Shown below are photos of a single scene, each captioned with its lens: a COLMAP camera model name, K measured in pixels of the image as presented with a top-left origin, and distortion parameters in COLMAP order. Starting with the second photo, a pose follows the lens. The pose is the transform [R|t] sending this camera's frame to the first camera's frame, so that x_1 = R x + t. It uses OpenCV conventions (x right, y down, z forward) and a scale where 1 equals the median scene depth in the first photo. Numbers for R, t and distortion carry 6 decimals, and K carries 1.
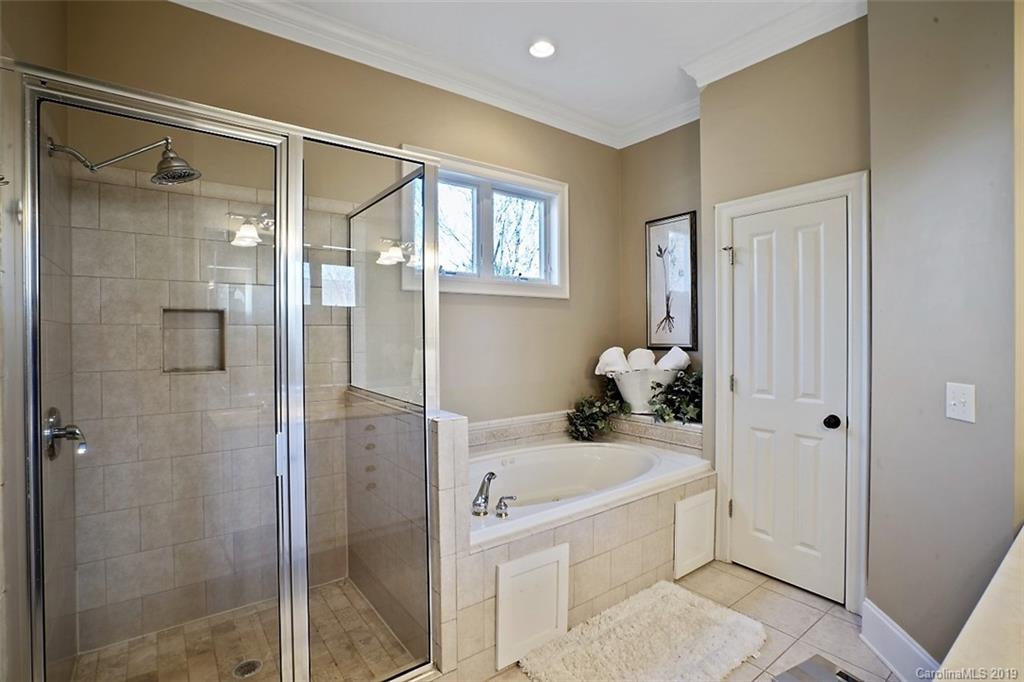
lens RADIAL K [[493.2, 0, 506.8], [0, 493.2, 339.7], [0, 0, 1]] dist [-0.060254, 0.027536]
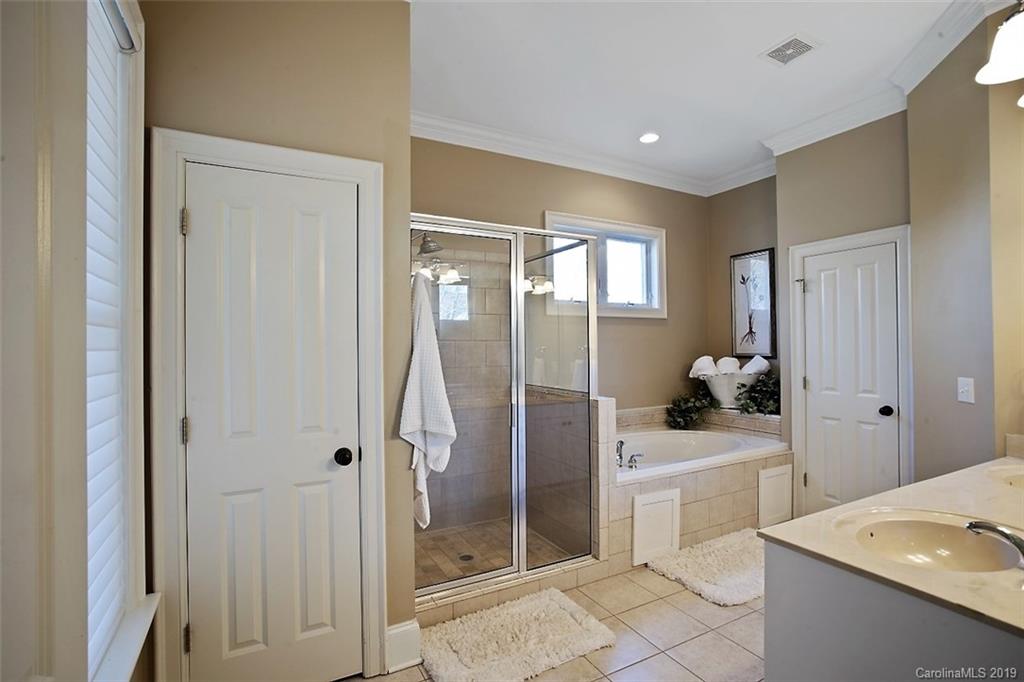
lens RADIAL K [[476.6, 0, 478.1], [0, 476.6, 343.3], [0, 0, 1]] dist [-0.044091, 0.018948]
pose [[0.979010, -0.005002, -0.203751, -0.126873], [0.001469, 0.999846, -0.017490, 0.003319], [0.203807, 0.016824, 0.978867, -0.374359]]
